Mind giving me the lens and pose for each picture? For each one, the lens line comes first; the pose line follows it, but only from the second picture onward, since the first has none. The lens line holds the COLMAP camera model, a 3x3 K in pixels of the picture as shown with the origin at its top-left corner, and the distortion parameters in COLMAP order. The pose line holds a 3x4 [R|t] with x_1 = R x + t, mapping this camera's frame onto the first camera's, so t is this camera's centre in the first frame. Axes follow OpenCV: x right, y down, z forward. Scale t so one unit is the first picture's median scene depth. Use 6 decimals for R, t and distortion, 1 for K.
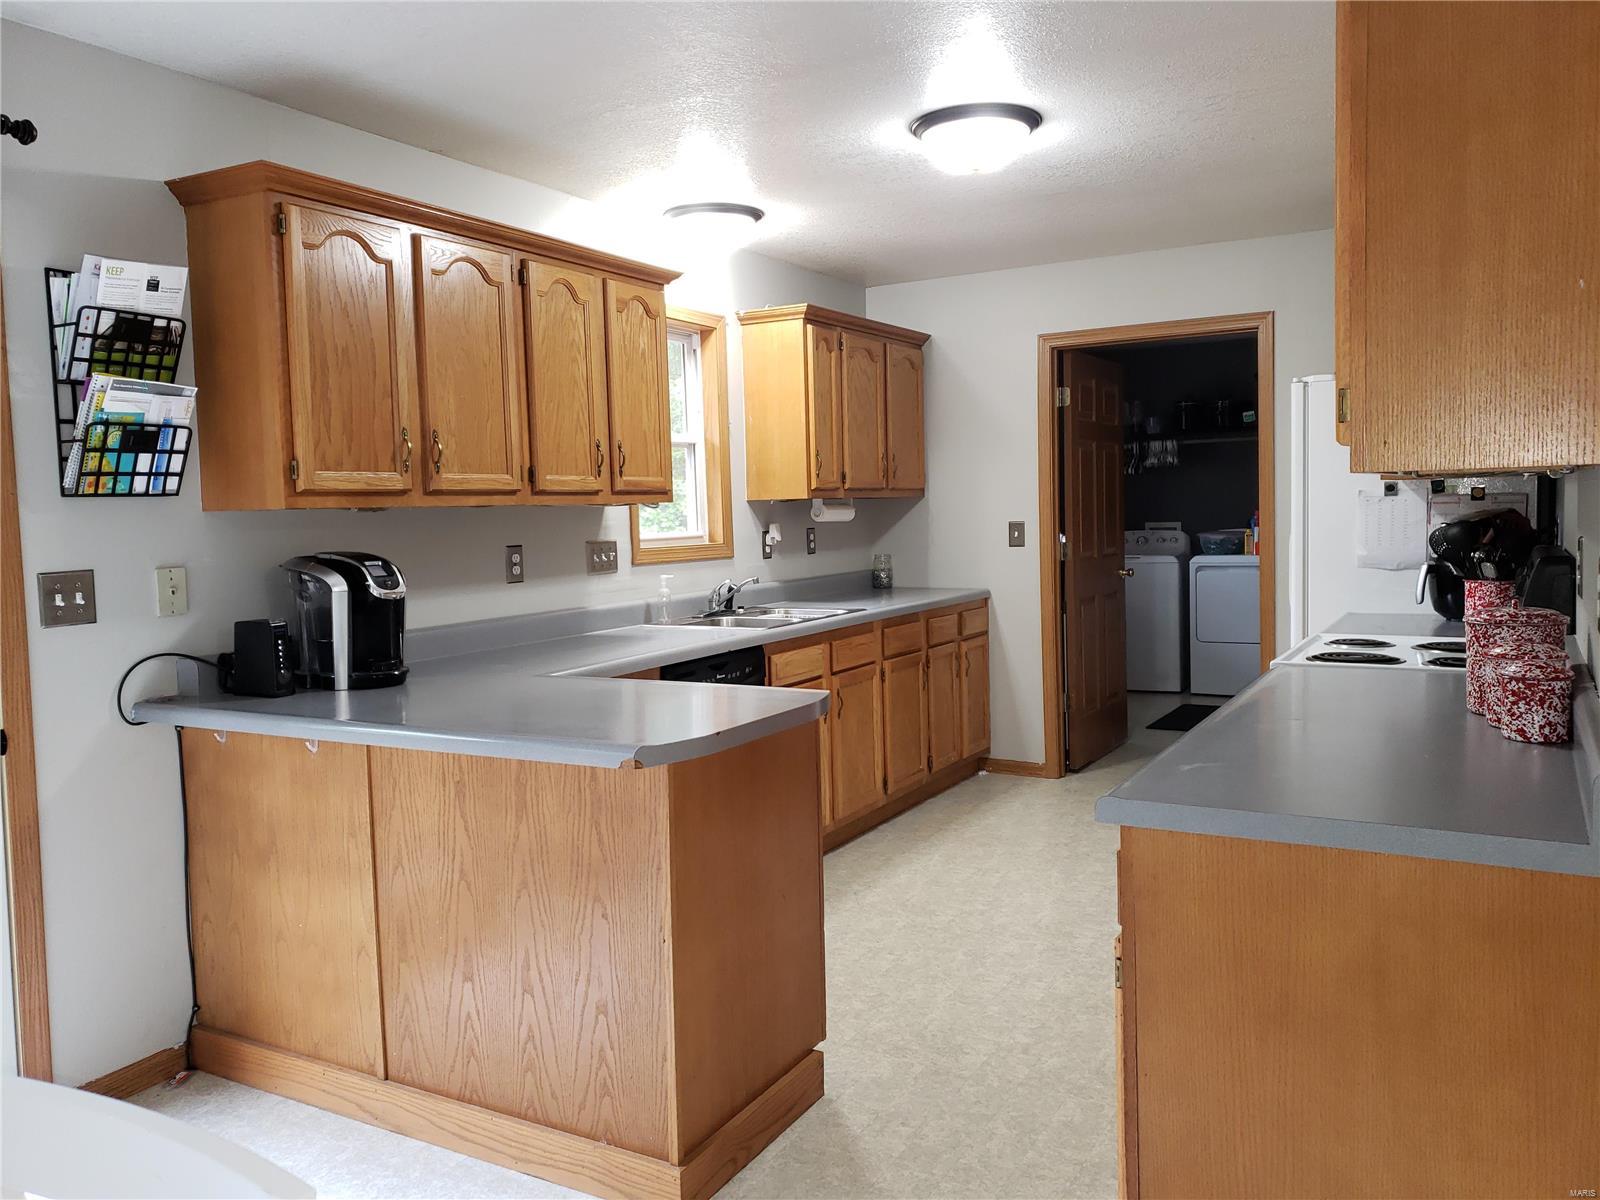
lens RADIAL K [[1244.1, 0, 793.1], [0, 1244.1, 574.1], [0, 0, 1]] dist [0.045767, -0.005613]
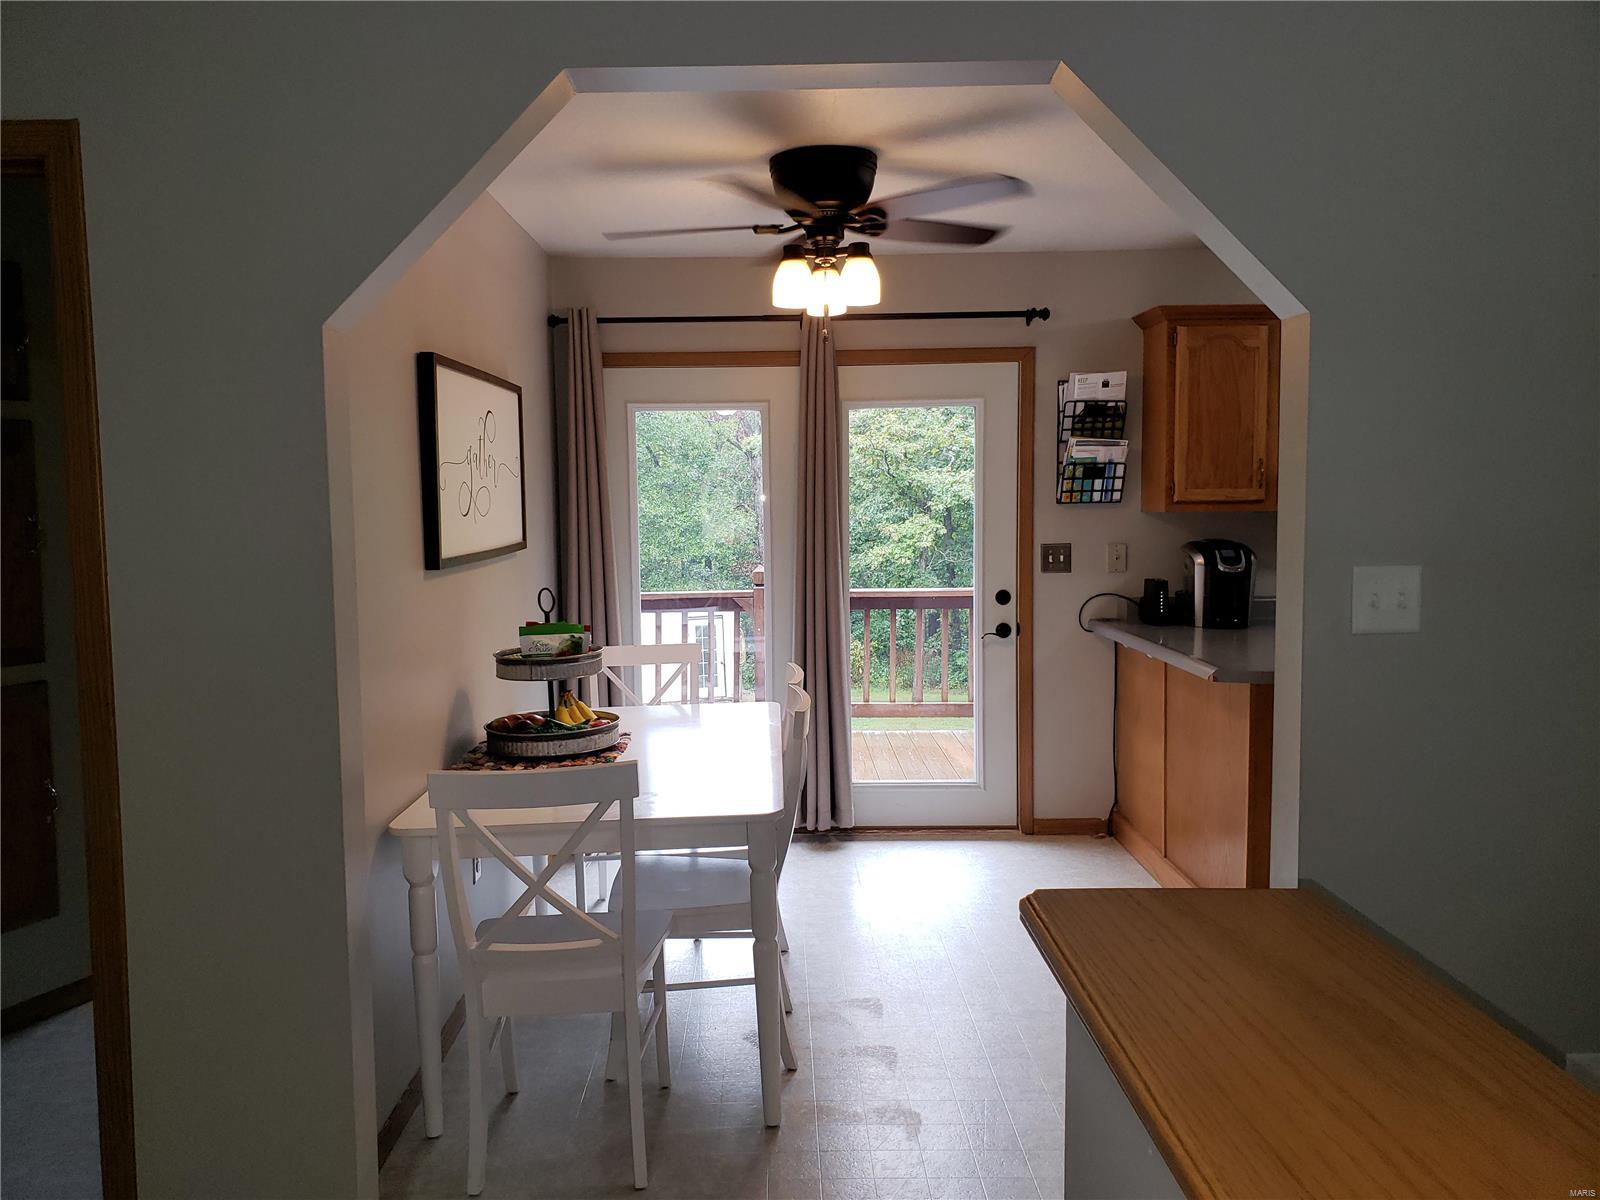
lens RADIAL K [[1244.1, 0, 799.0], [0, 1244.1, 600.0], [0, 0, 1]] dist [0.045767, -0.005613]
pose [[0.523291, 0.092799, -0.847086, 0.766887], [-0.055578, 0.995653, 0.074741, -0.034551], [0.850340, 0.007968, 0.526173, -0.280074]]
